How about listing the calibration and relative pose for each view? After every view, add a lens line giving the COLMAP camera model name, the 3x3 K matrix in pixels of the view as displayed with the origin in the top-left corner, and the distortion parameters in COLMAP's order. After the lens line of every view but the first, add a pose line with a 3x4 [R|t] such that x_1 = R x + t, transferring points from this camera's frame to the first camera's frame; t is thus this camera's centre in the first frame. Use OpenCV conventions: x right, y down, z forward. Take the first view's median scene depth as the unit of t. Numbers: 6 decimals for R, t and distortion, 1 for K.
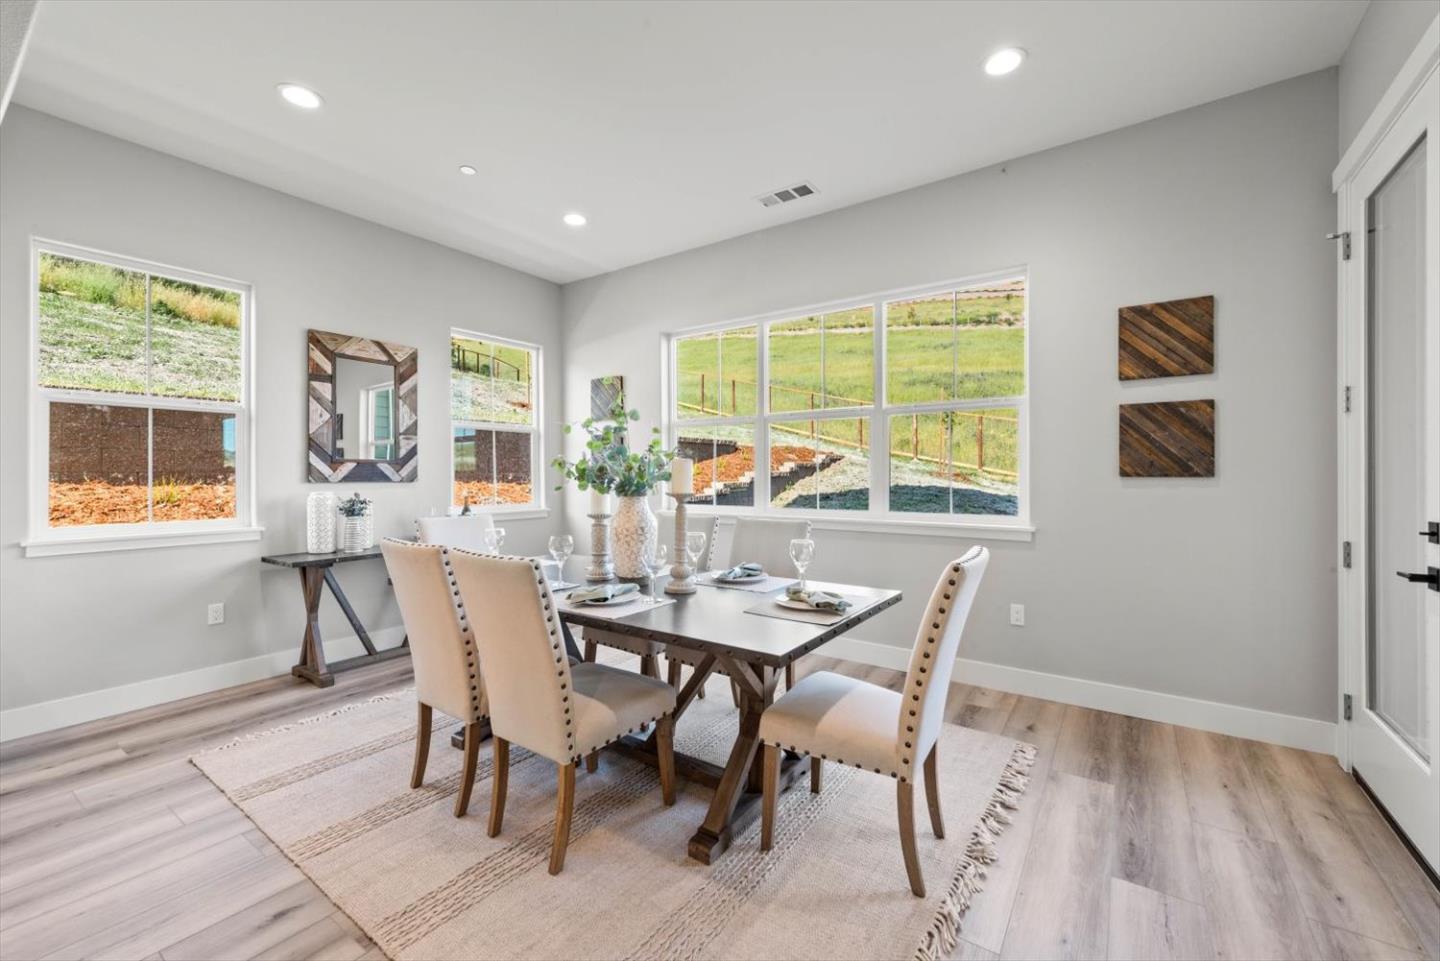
lens RADIAL K [[578.9, 0, 743.2], [0, 578.9, 474.7], [0, 0, 1]] dist [0.001096, -0.001127]
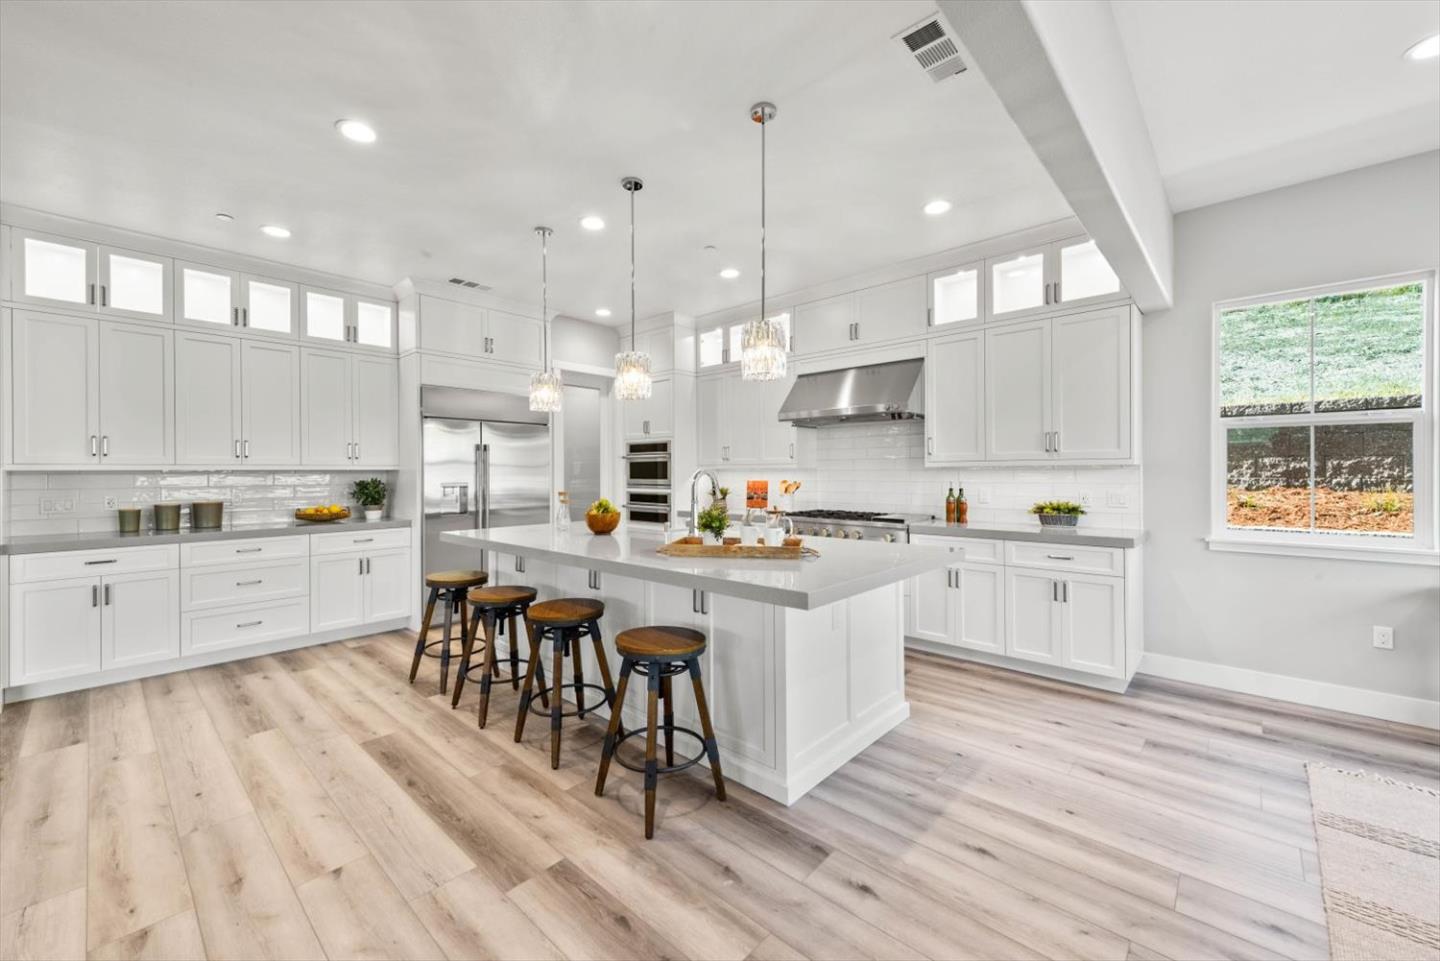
lens RADIAL K [[563.9, 0, 706.3], [0, 563.9, 471.3], [0, 0, 1]] dist [0.004849, -0.000756]
pose [[-0.167396, 0.000990, -0.985889, 0.185537], [0.003935, 0.999992, 0.000336, -0.034737], [0.985882, -0.003823, -0.167398, 0.076189]]
